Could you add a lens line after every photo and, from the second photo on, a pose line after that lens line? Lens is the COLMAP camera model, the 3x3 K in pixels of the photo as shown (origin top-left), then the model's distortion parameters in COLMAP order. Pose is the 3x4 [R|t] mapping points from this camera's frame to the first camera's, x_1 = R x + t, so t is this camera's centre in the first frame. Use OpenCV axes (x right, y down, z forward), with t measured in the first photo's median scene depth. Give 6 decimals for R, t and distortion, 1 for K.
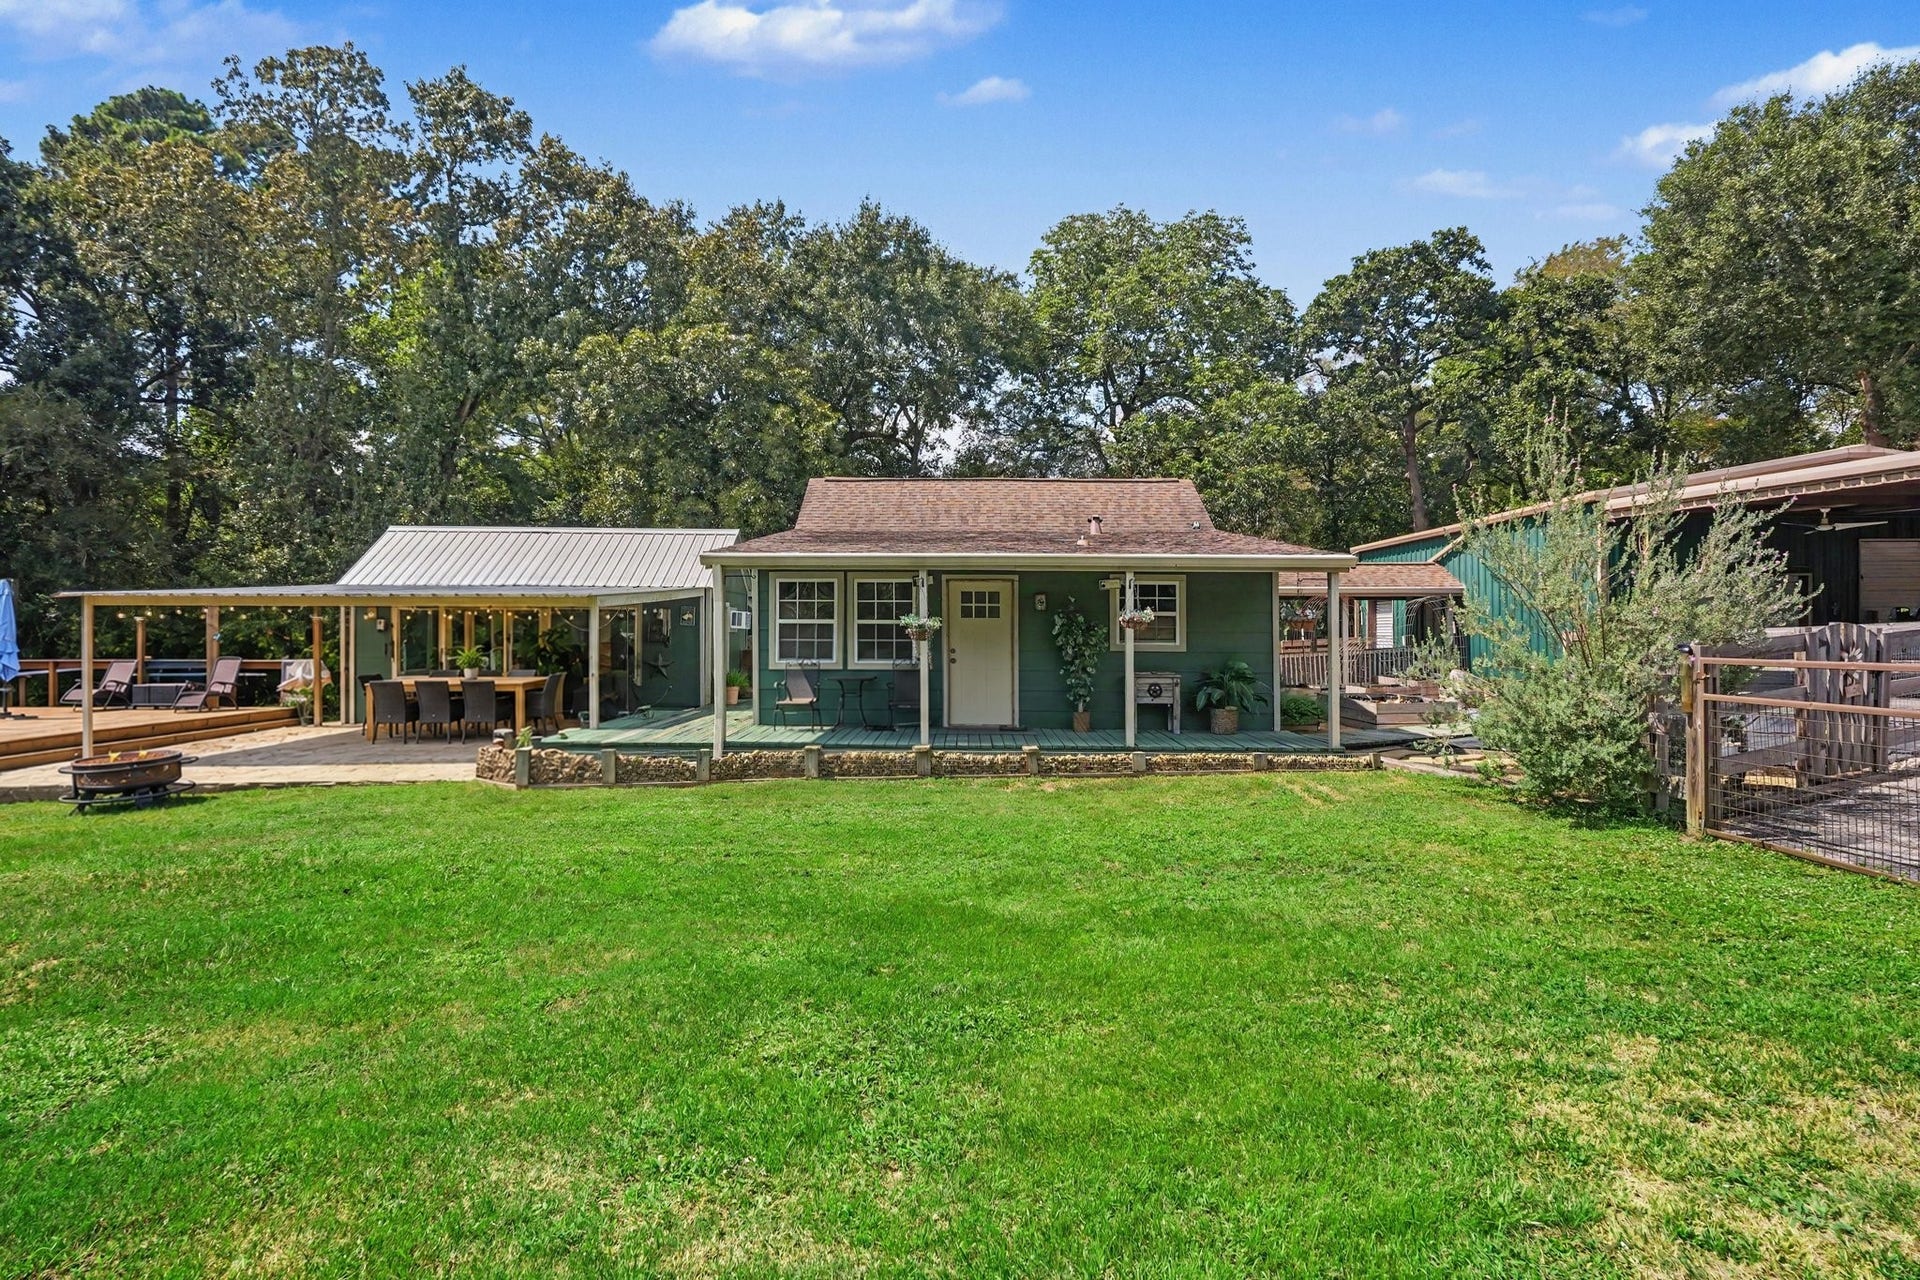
lens RADIAL K [[1026.1, 0, 960.0], [0, 1026.1, 640.0], [0, 0, 1]] dist [0.002785, 0.000347]
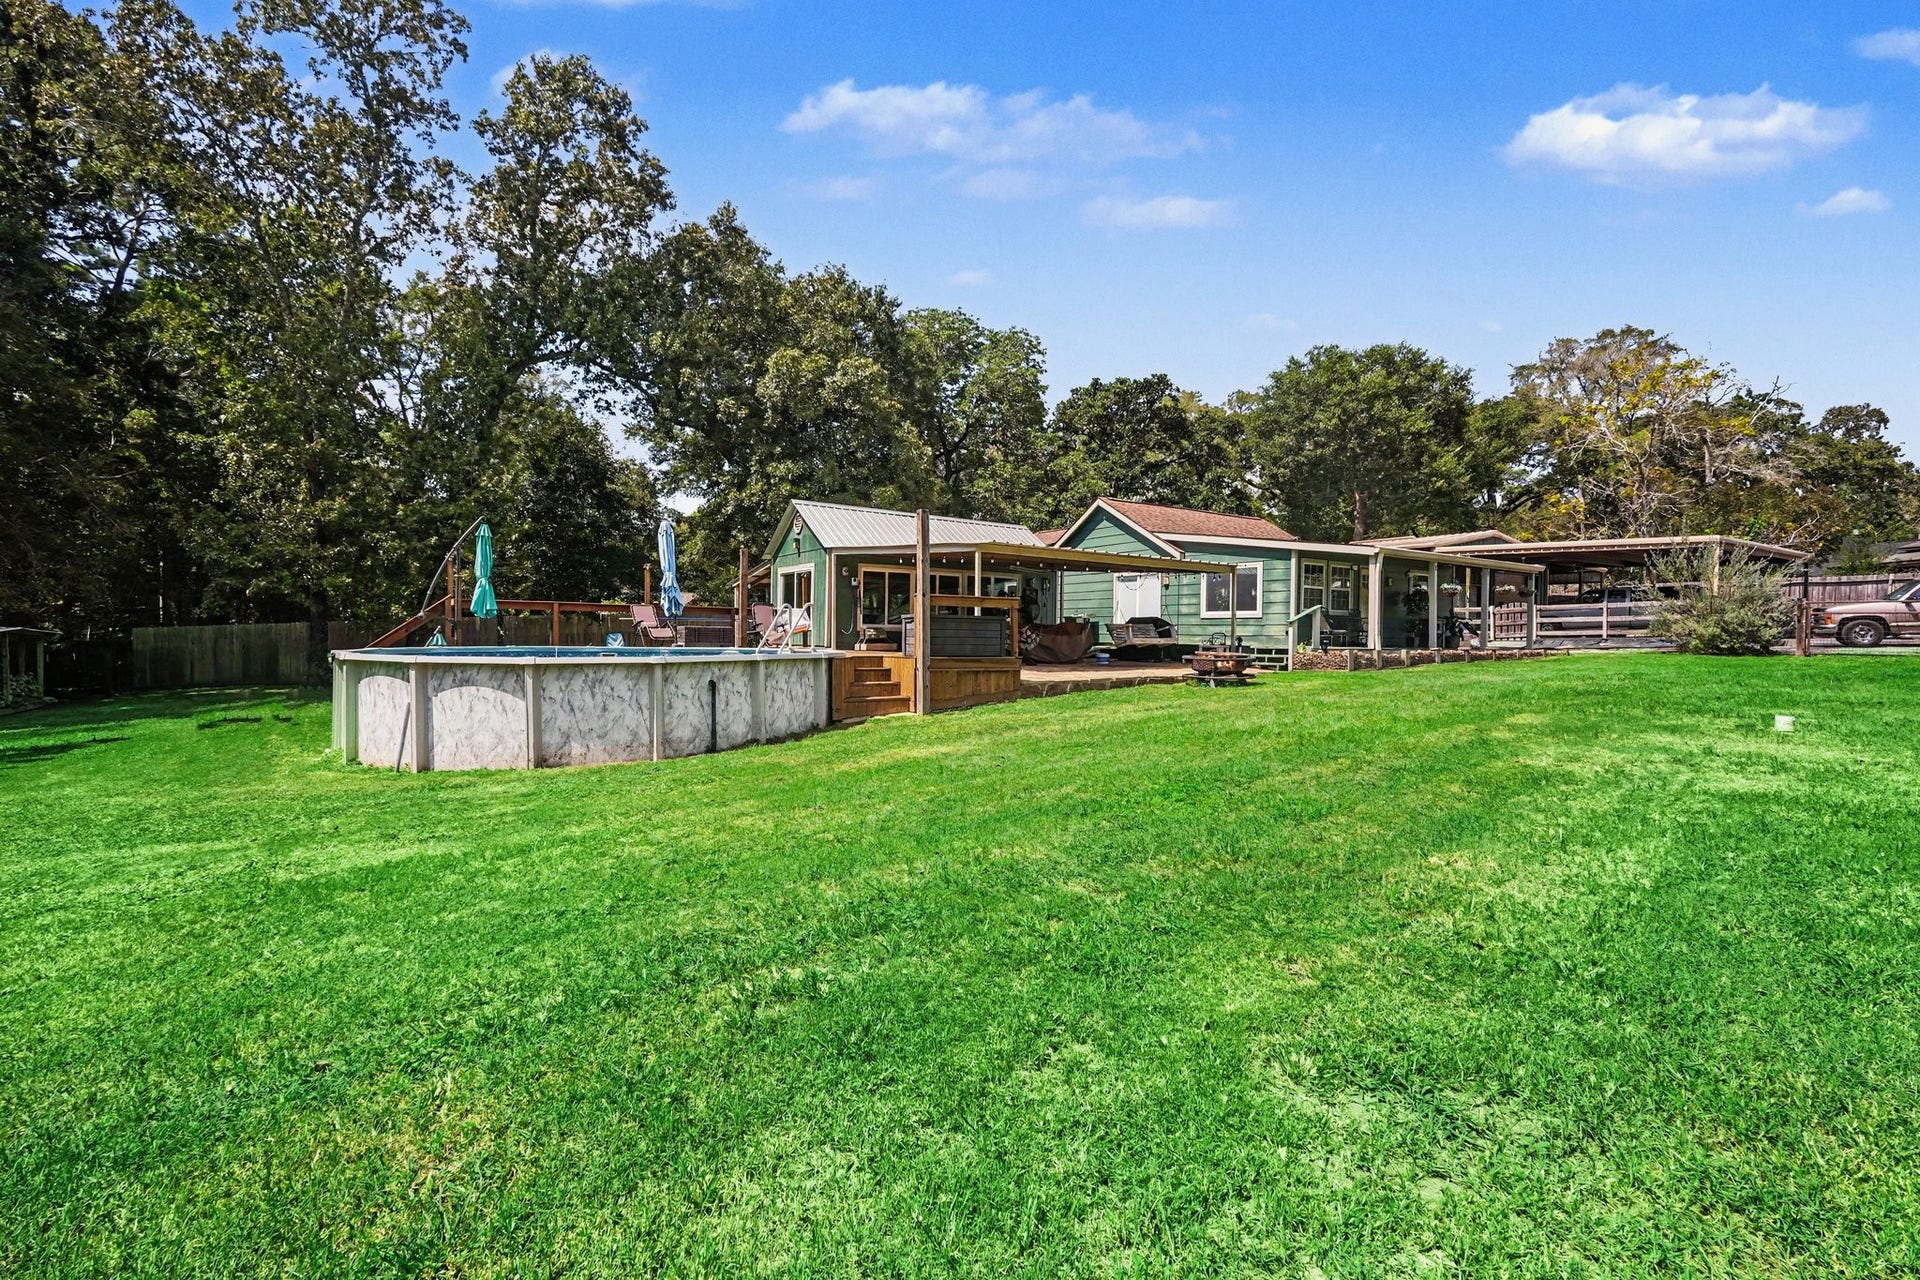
lens RADIAL K [[842.3, 0, 950.4], [0, 842.3, 665.6], [0, 0, 1]] dist [0.001759, 0.000659]
pose [[0.833606, -0.009631, 0.552275, -1.492547], [-0.008064, 0.999529, 0.029604, 0.080303], [-0.552300, -0.029132, 0.833136, 0.131902]]
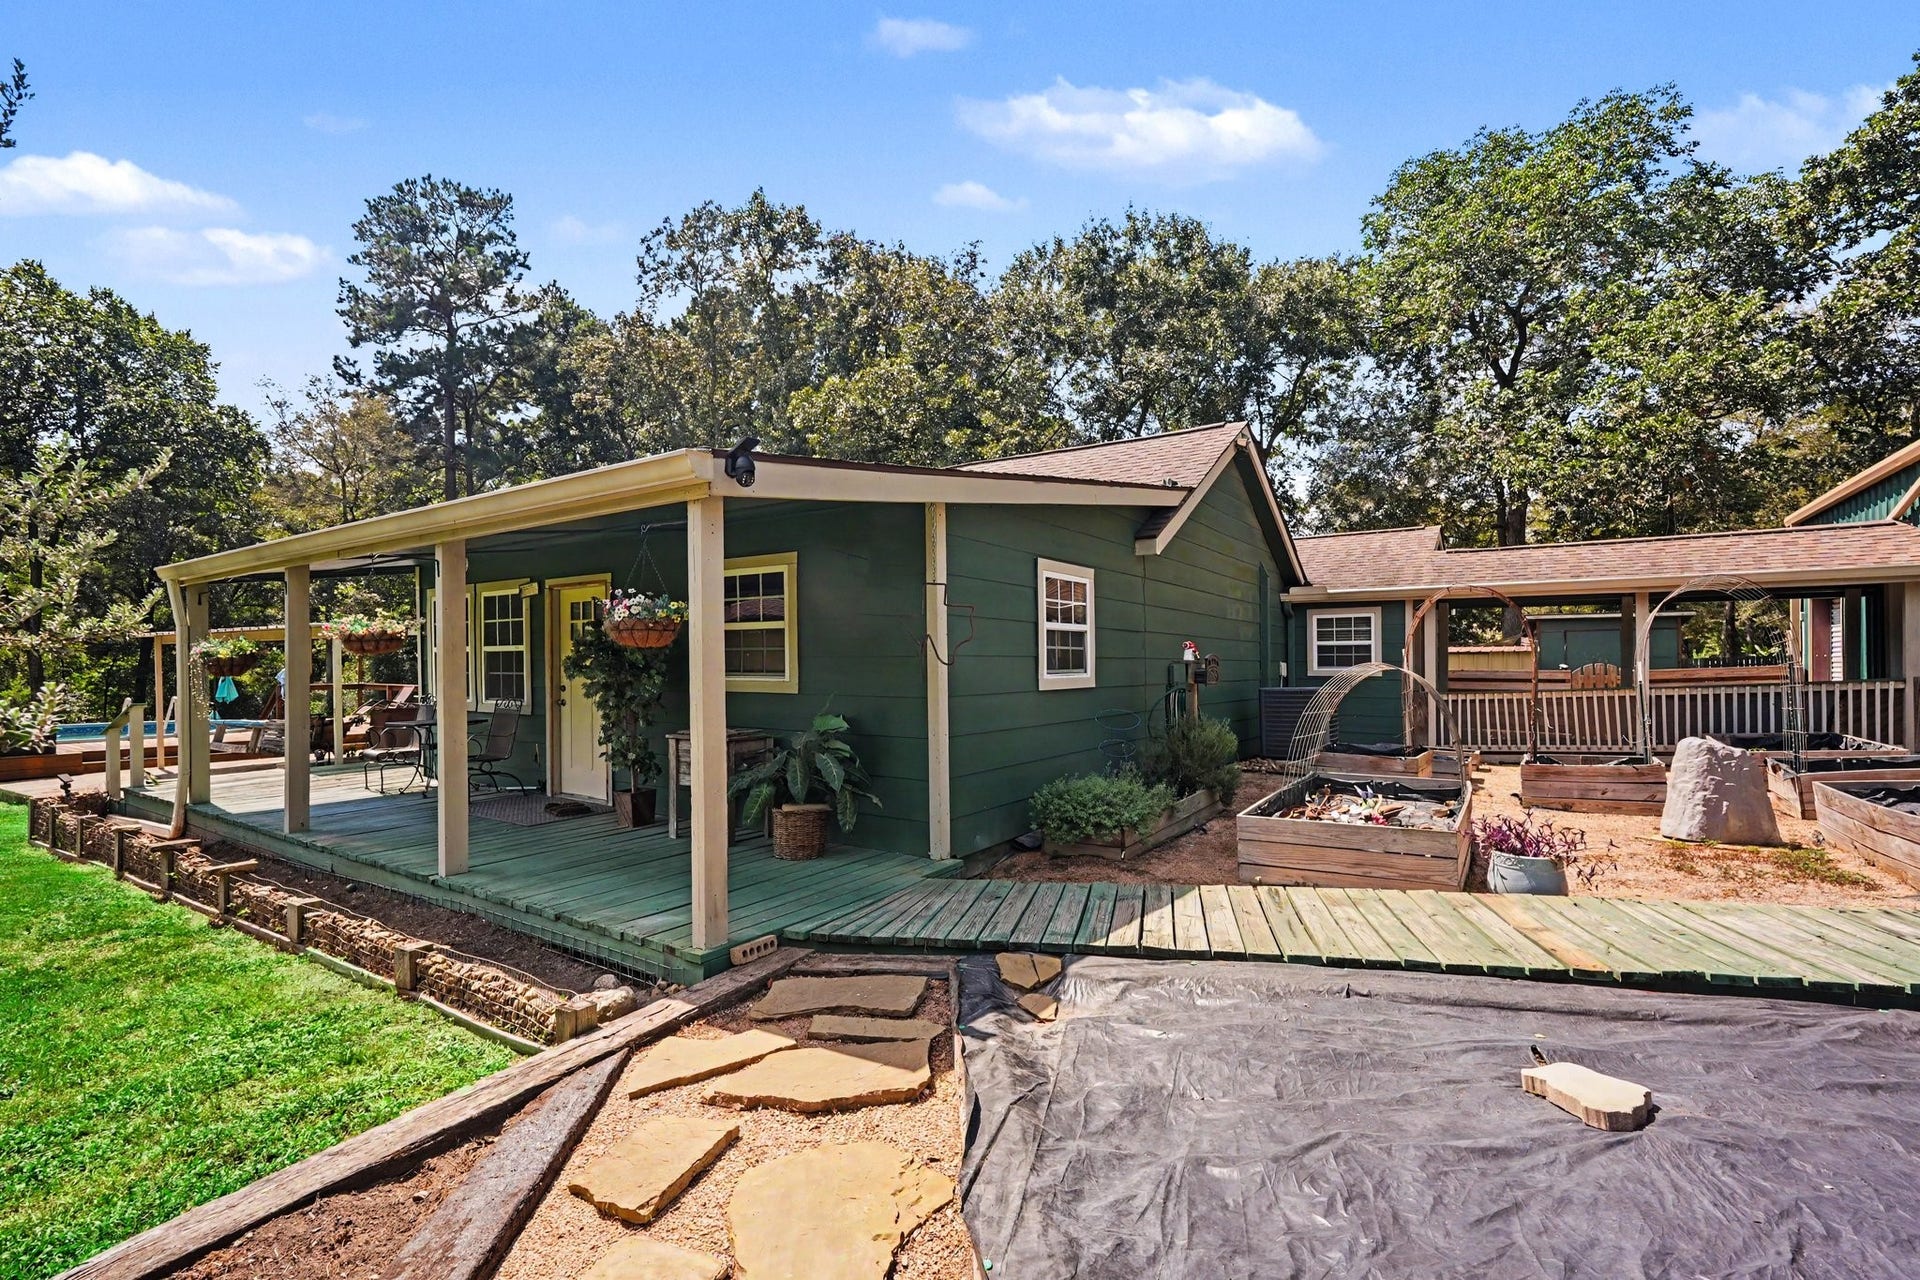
lens RADIAL K [[842.3, 0, 950.4], [0, 842.3, 665.6], [0, 0, 1]] dist [0.001759, 0.000659]
pose [[0.832739, -0.000447, -0.553665, 0.528991], [-0.002164, 0.999989, -0.004062, -0.002664], [0.553661, 0.004581, 0.832730, 0.673244]]
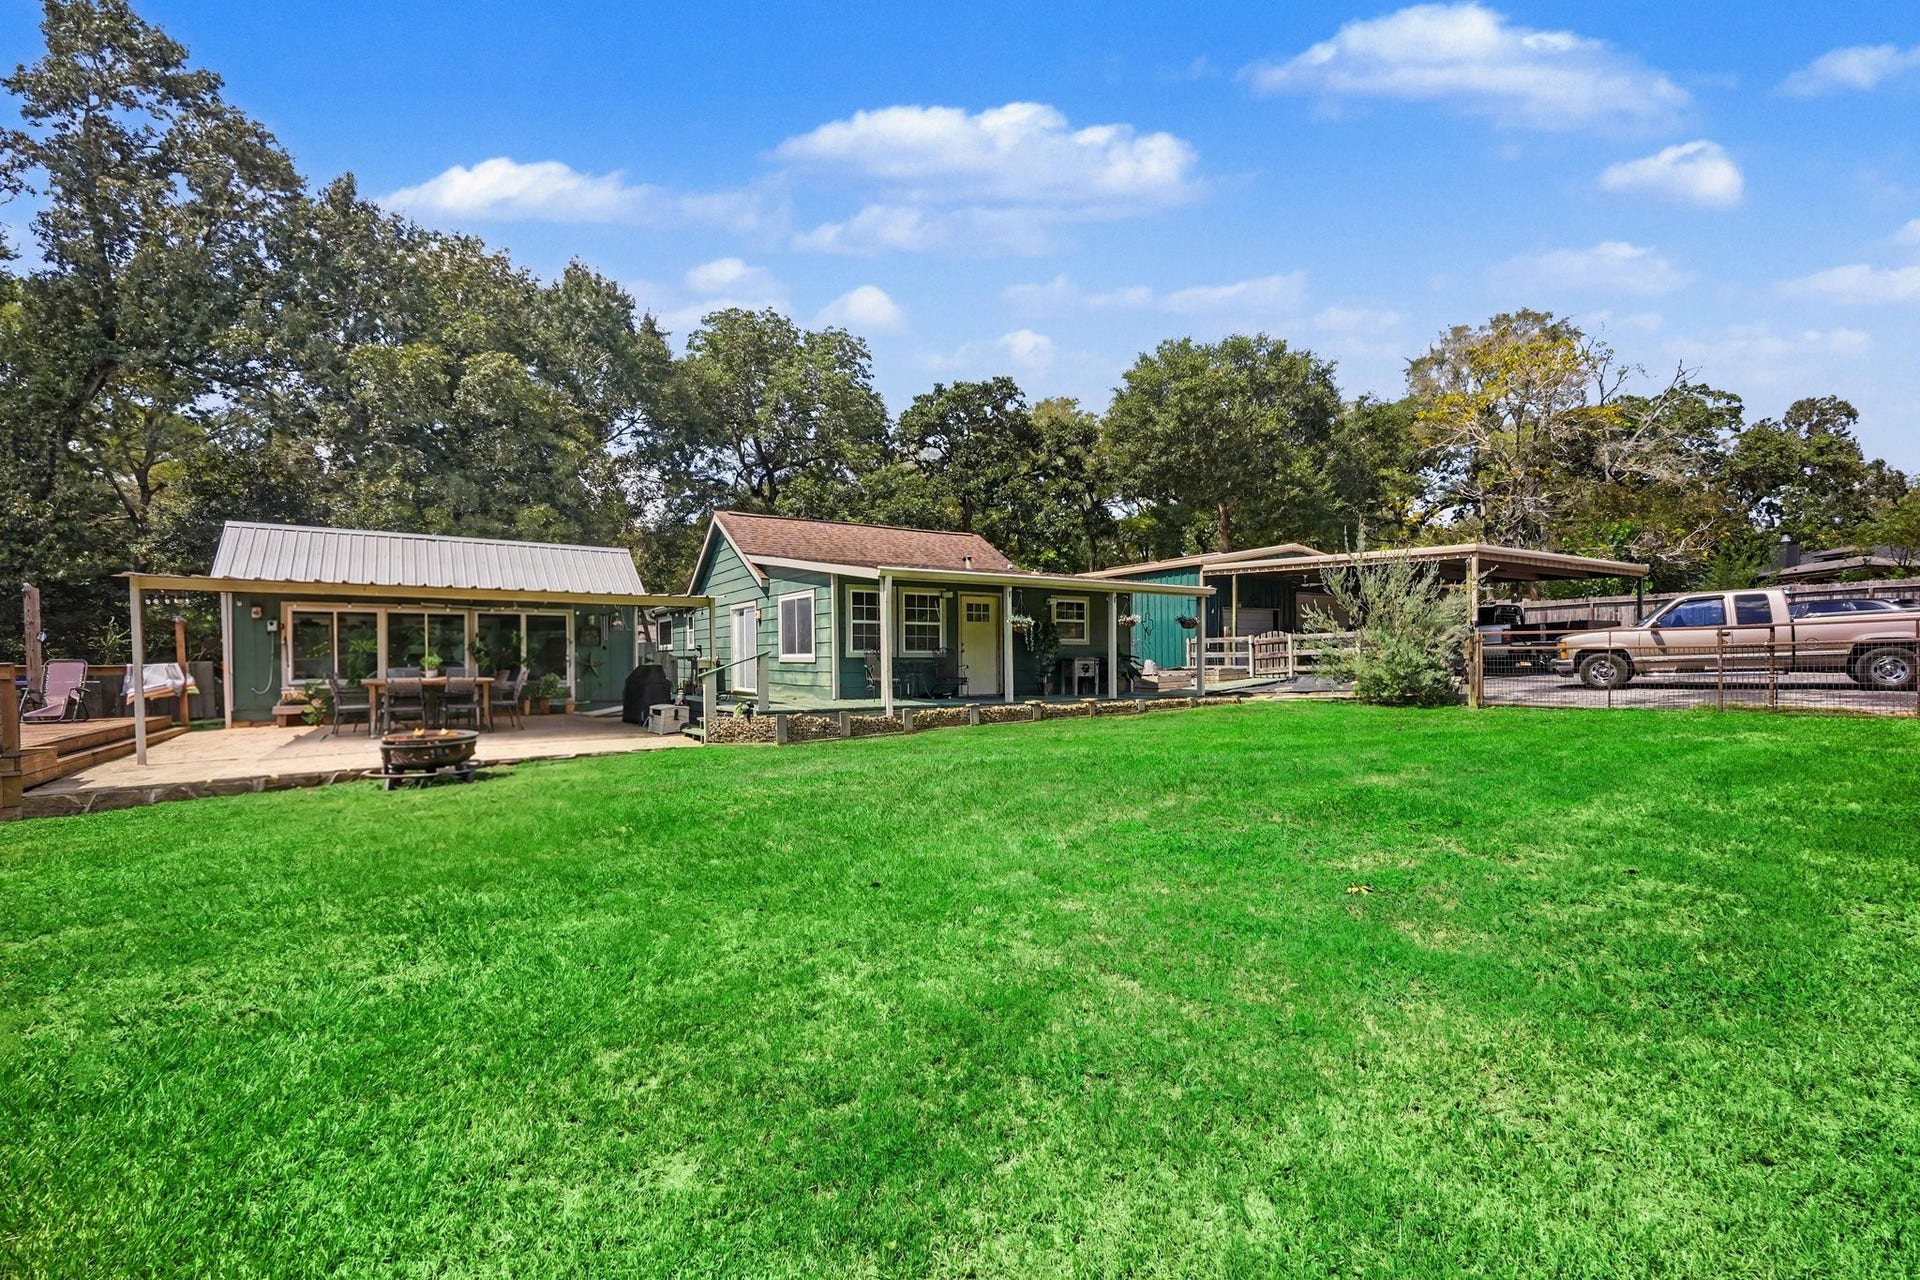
lens RADIAL K [[840.3, 0, 950.5], [0, 840.3, 697.7], [0, 0, 1]] dist [-0.000978, -0.000193]
pose [[0.847157, -0.027509, 0.530631, -0.657953], [0.007760, 0.999193, 0.039411, 0.039385], [-0.531287, -0.029270, 0.846686, 0.002764]]
